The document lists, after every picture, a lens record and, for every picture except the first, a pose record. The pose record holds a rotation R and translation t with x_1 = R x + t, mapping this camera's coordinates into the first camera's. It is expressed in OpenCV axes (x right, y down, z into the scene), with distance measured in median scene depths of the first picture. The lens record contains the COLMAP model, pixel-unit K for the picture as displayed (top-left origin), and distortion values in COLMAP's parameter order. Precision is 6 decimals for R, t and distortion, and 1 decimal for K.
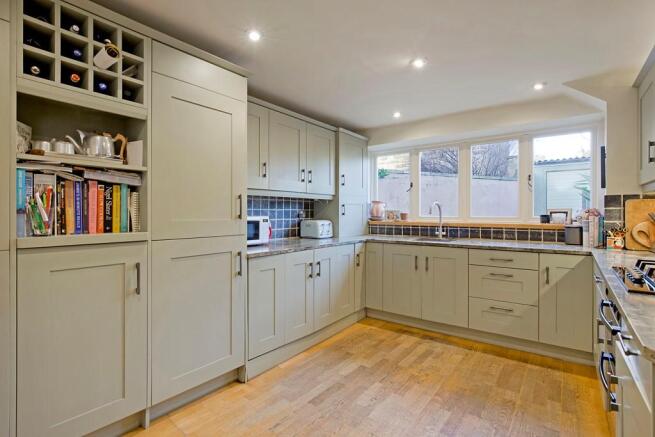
lens RADIAL K [[312.0, 0, 329.0], [0, 312.0, 219.9], [0, 0, 1]] dist [-0.003093, -0.000717]
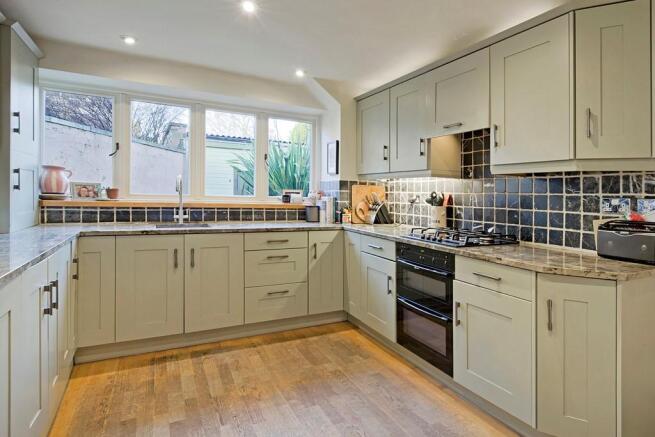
lens RADIAL K [[386.4, 0, 363.8], [0, 386.4, 193.7], [0, 0, 1]] dist [0.001927, 0.001857]
pose [[0.400188, 0.014815, 0.916313, -0.427300], [-0.007706, 0.999888, -0.012801, -0.006358], [-0.916401, -0.001938, 0.400258, 0.270545]]
